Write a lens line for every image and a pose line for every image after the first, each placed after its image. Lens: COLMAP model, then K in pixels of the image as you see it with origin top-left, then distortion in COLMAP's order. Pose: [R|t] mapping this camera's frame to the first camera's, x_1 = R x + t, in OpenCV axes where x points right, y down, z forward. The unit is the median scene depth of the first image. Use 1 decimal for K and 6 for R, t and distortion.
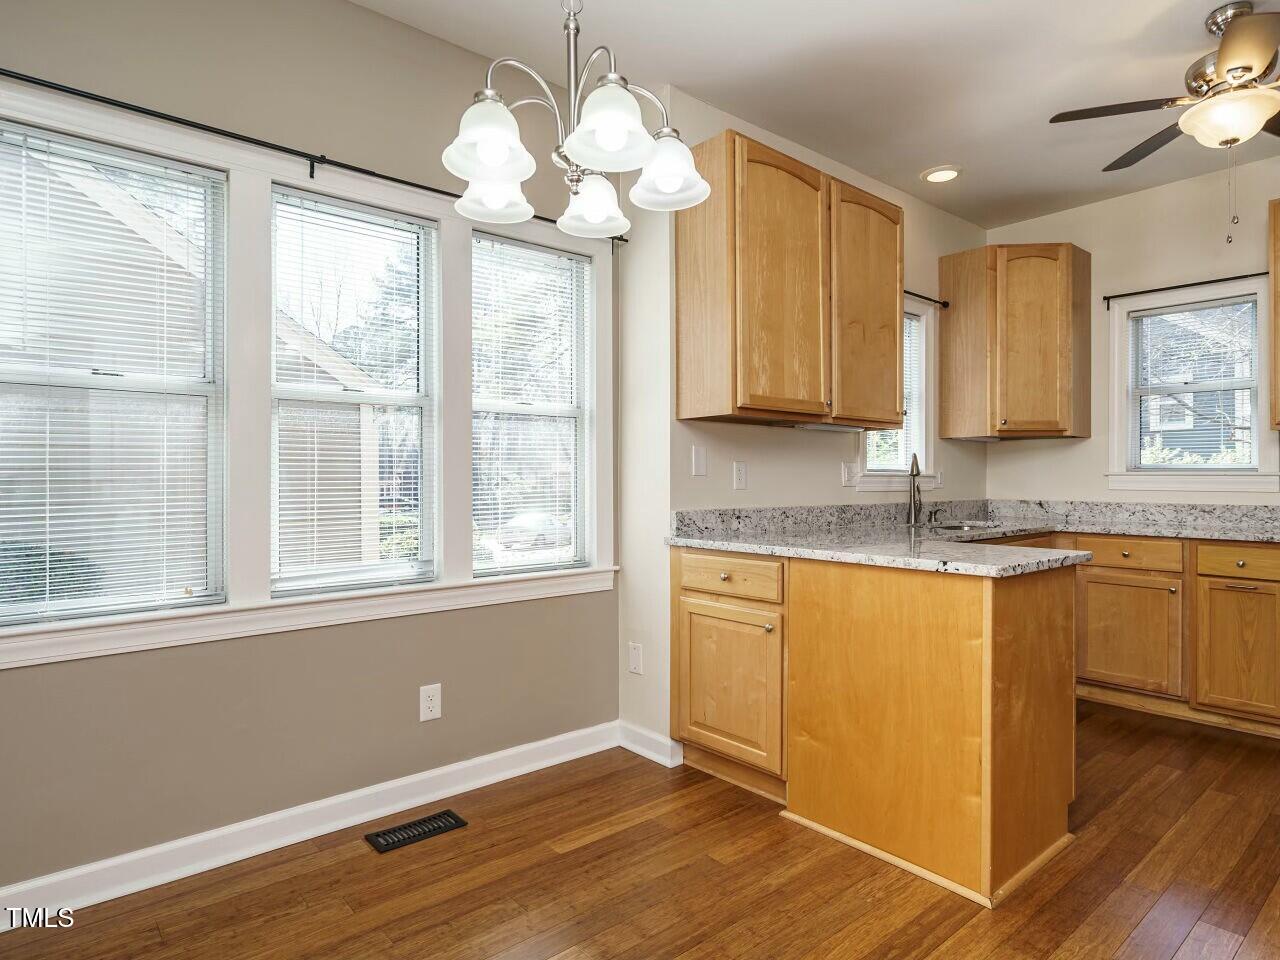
lens RADIAL K [[742.2, 0, 637.5], [0, 742.2, 486.5], [0, 0, 1]] dist [-0.003354, -0.000545]
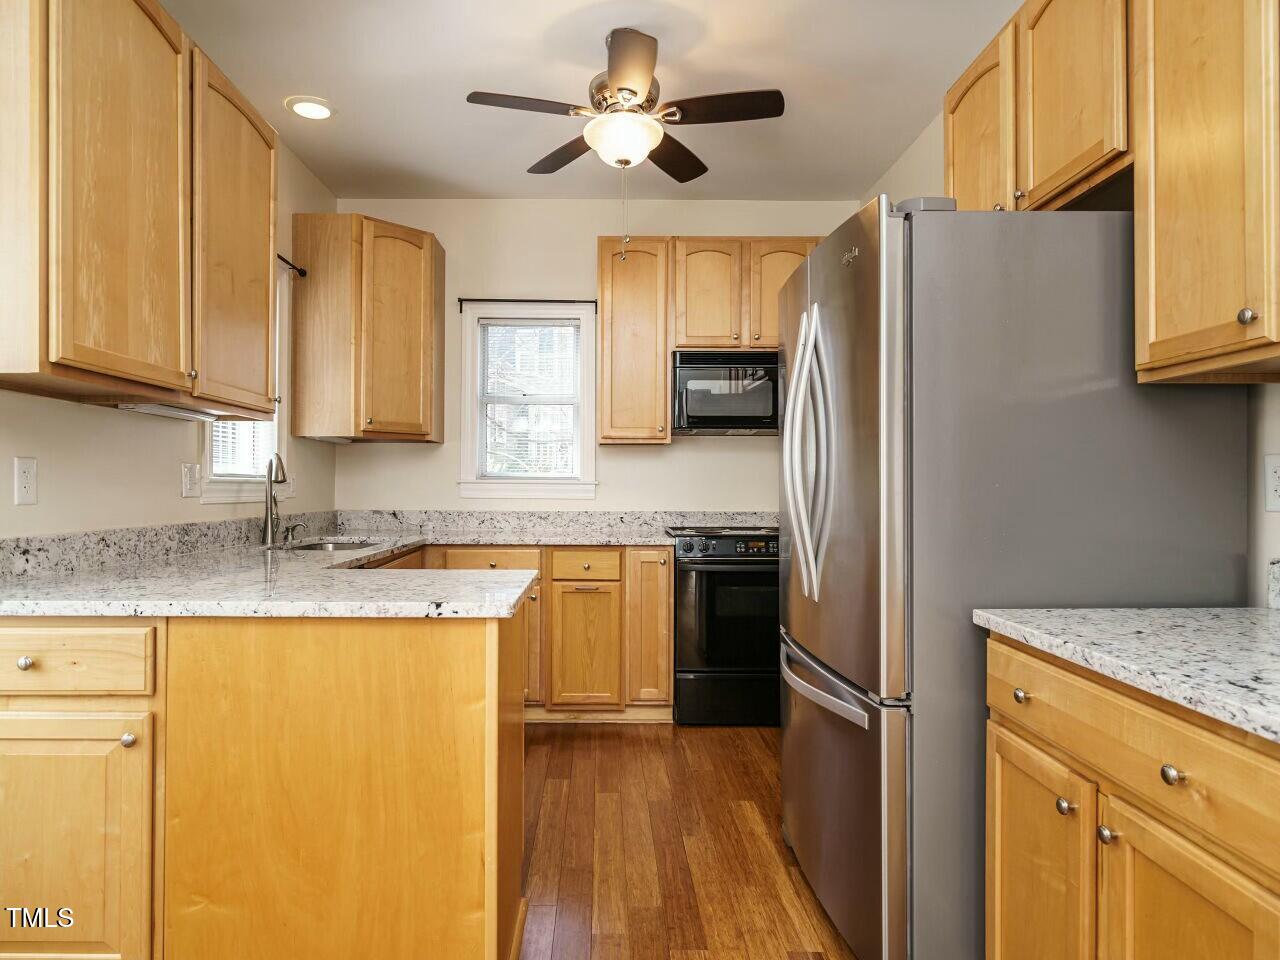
lens RADIAL K [[799.3, 0, 611.6], [0, 799.3, 484.7], [0, 0, 1]] dist [-0.004218, -0.000036]
pose [[0.644102, 0.003858, 0.764930, -0.047267], [0.003801, 0.999959, -0.008244, -0.004585], [-0.764930, 0.008218, 0.644061, 0.225868]]
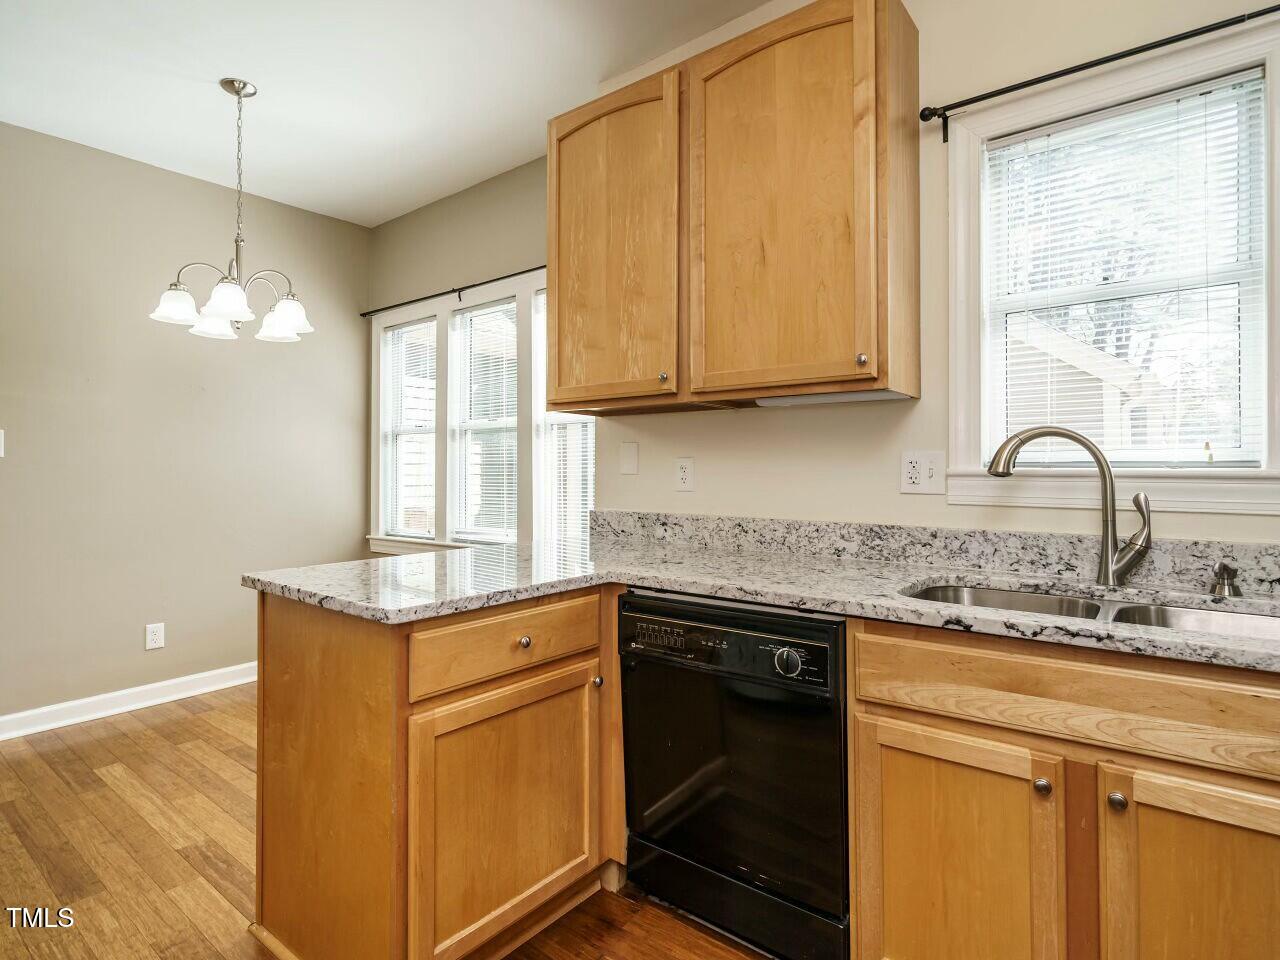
lens RADIAL K [[688.6, 0, 640.0], [0, 688.6, 480.0], [0, 0, 1]] dist [-0.001588, 0.000066]
pose [[0.188953, 0.015160, -0.981869, 0.870479], [-0.008507, 0.999869, 0.013801, -0.018595], [0.981949, 0.005744, 0.189057, 0.793106]]
